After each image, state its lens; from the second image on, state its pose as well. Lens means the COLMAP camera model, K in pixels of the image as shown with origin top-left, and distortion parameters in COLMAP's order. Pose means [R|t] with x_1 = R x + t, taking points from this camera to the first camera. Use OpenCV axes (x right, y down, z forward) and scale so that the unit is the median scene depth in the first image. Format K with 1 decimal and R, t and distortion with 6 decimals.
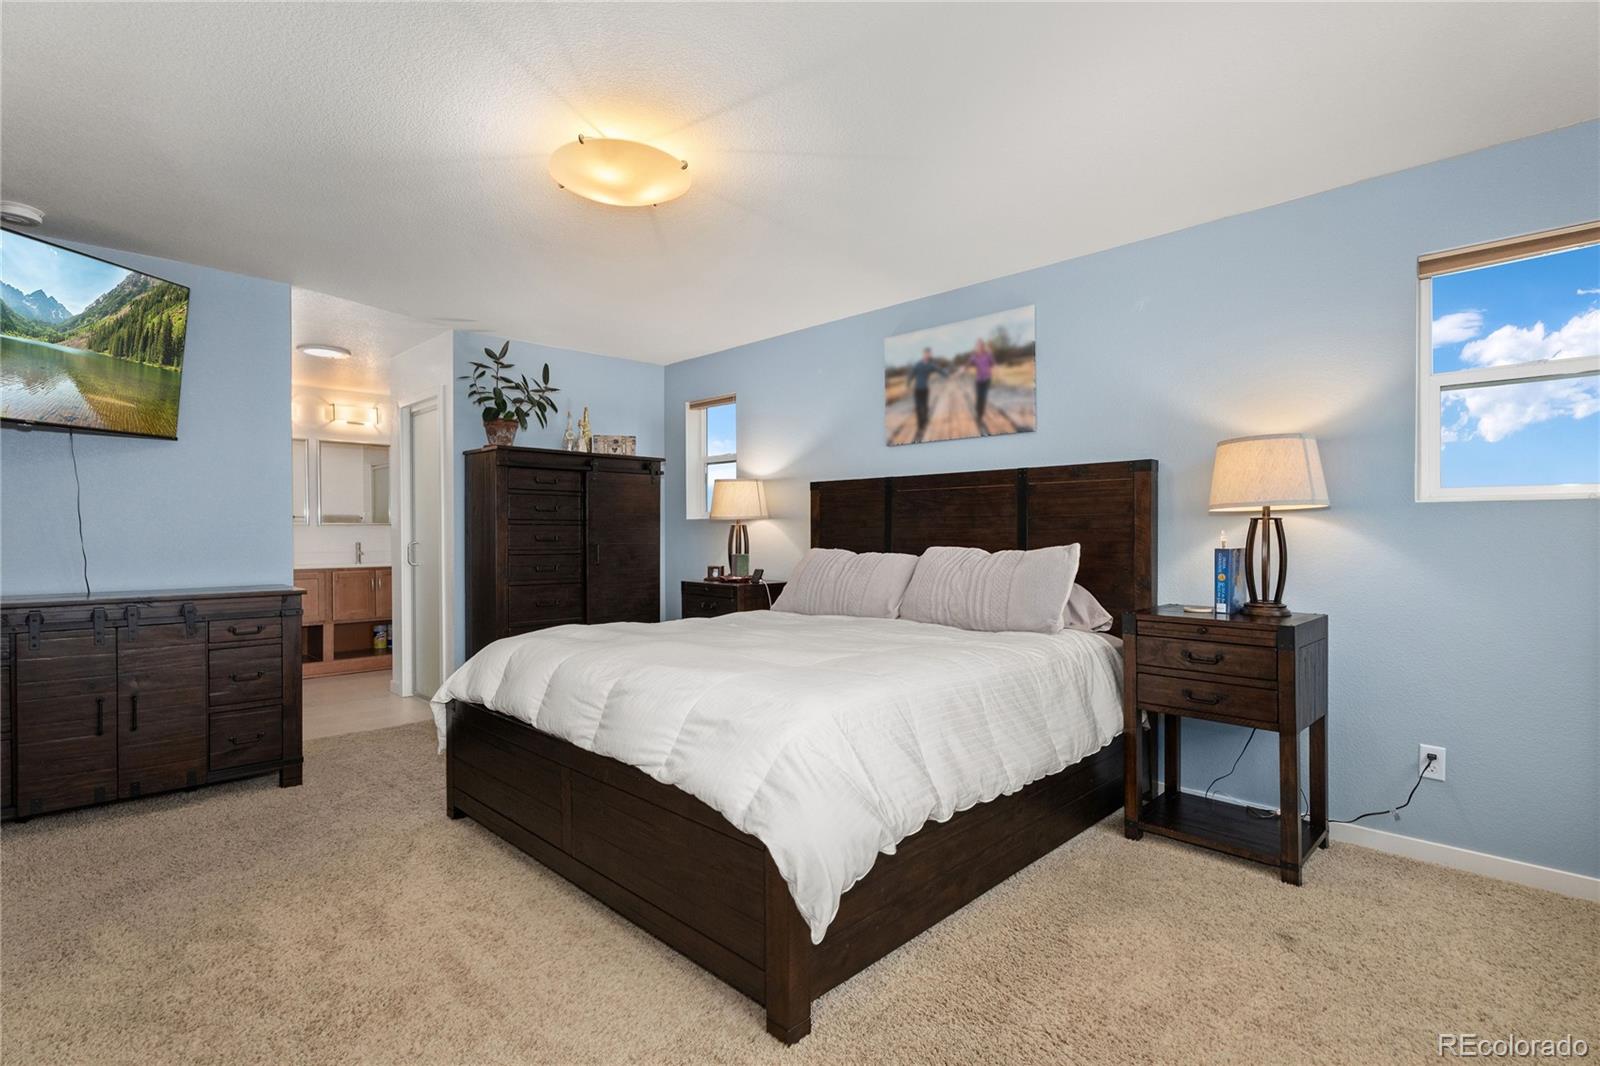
lens RADIAL K [[762.2, 0, 763.1], [0, 762.2, 527.4], [0, 0, 1]] dist [0.009377, 0.001762]
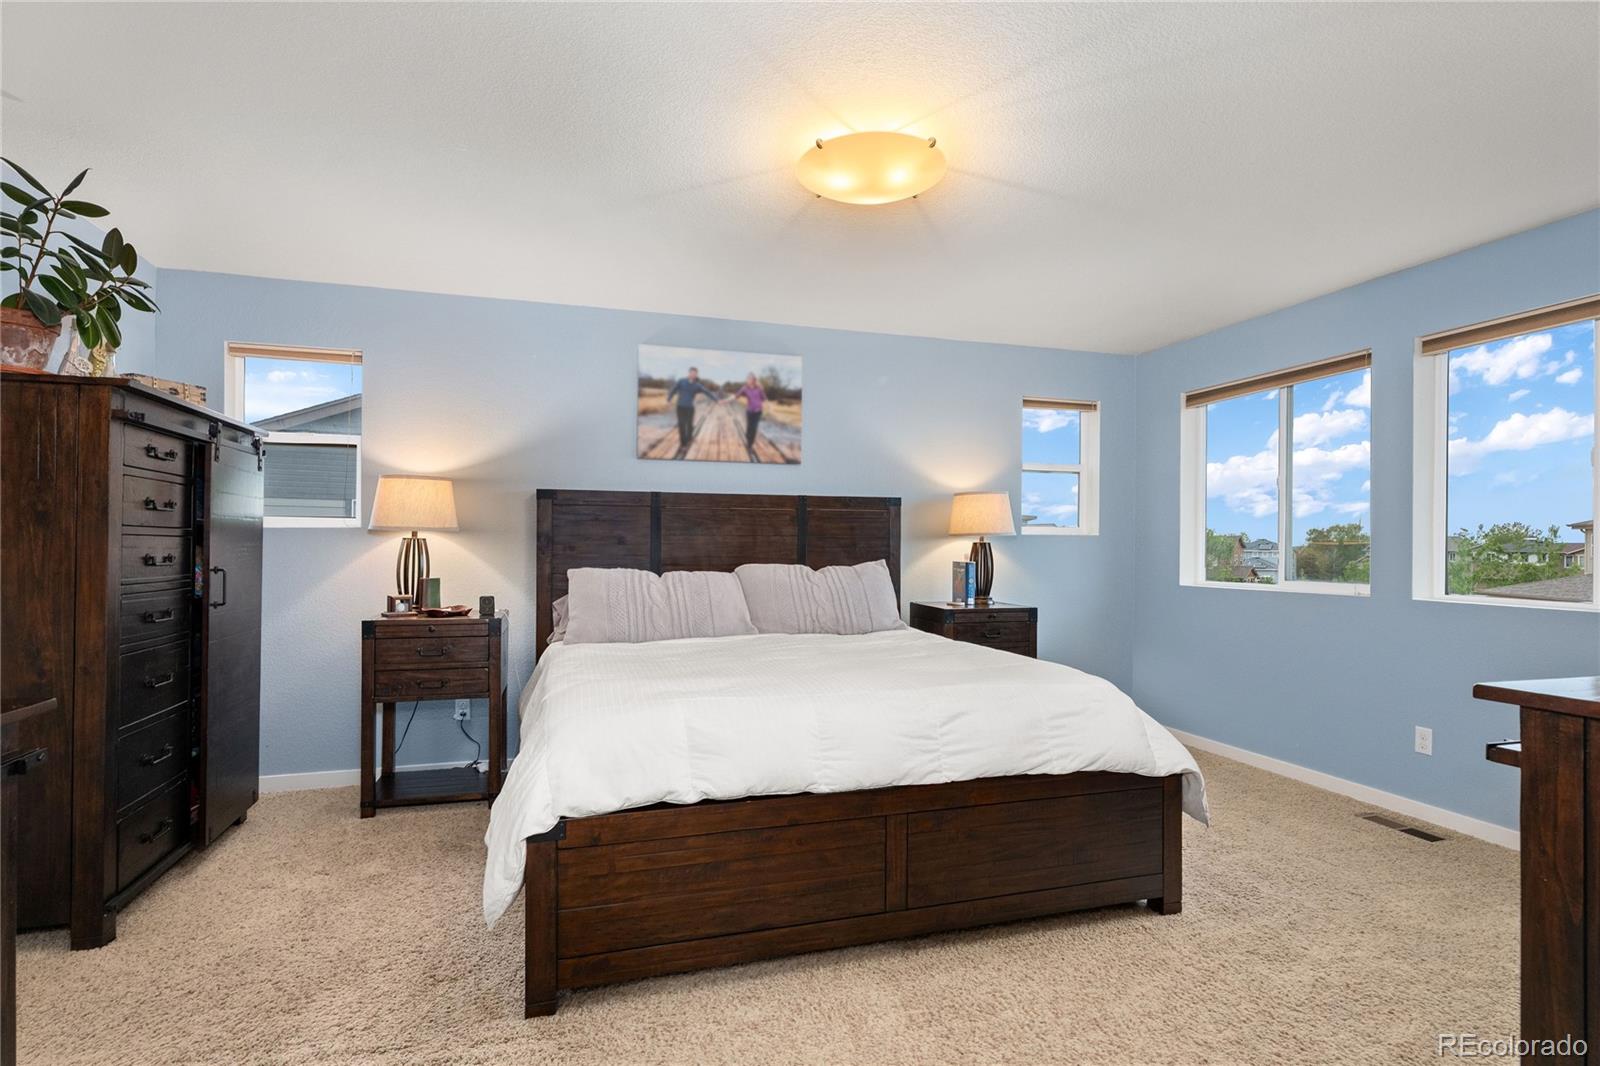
lens RADIAL K [[806.7, 0, 802.7], [0, 806.7, 534.6], [0, 0, 1]] dist [0.002764, -0.000767]
pose [[0.458181, 0.013928, 0.888750, -0.695463], [-0.010603, 0.999892, -0.010204, -0.004185], [-0.888796, -0.004748, 0.458279, 0.396363]]
